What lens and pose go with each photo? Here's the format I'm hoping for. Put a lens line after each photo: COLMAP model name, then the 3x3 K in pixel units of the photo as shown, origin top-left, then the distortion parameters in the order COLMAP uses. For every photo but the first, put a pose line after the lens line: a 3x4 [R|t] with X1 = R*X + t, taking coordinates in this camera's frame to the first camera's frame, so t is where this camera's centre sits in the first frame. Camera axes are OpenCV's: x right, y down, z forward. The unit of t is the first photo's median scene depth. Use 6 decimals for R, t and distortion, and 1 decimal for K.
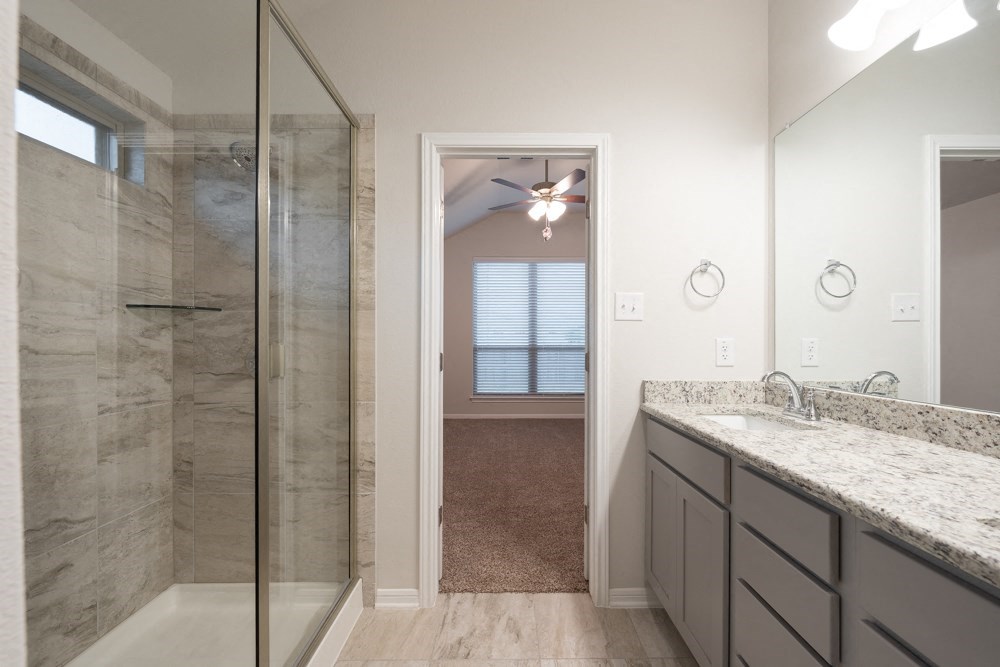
lens RADIAL K [[388.5, 0, 499.5], [0, 388.5, 337.1], [0, 0, 1]] dist [-0.001119, -0.000171]
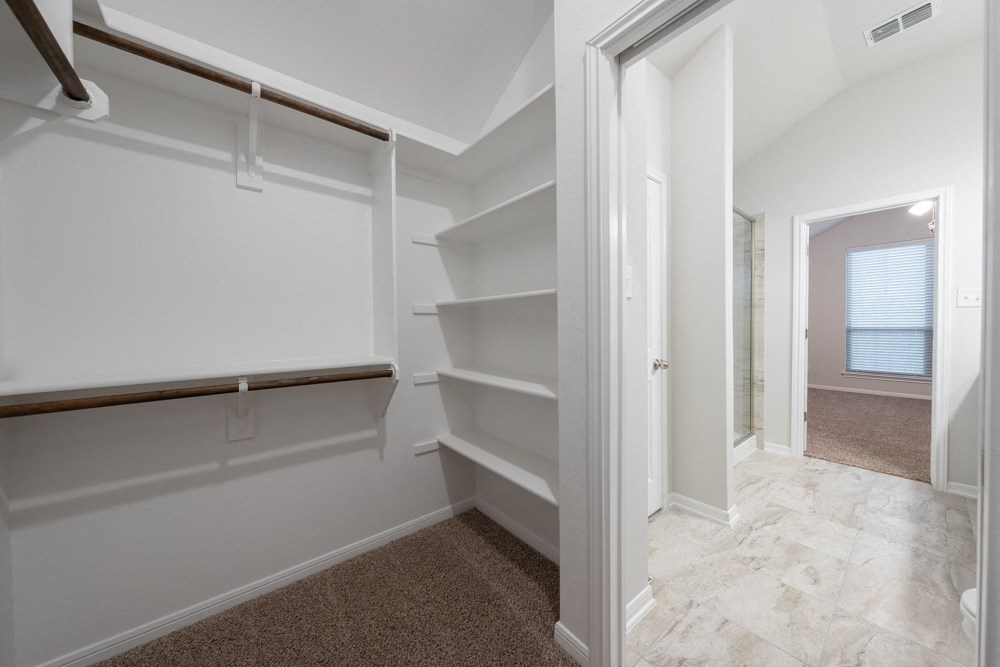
lens RADIAL K [[344.0, 0, 501.4], [0, 344.0, 330.5], [0, 0, 1]] dist [-0.001634, 0.000179]
pose [[0.636165, 0.009509, -0.771494, 0.202542], [0.012185, 0.999676, 0.022369, -0.005092], [0.771457, -0.023631, 0.635843, -1.248224]]
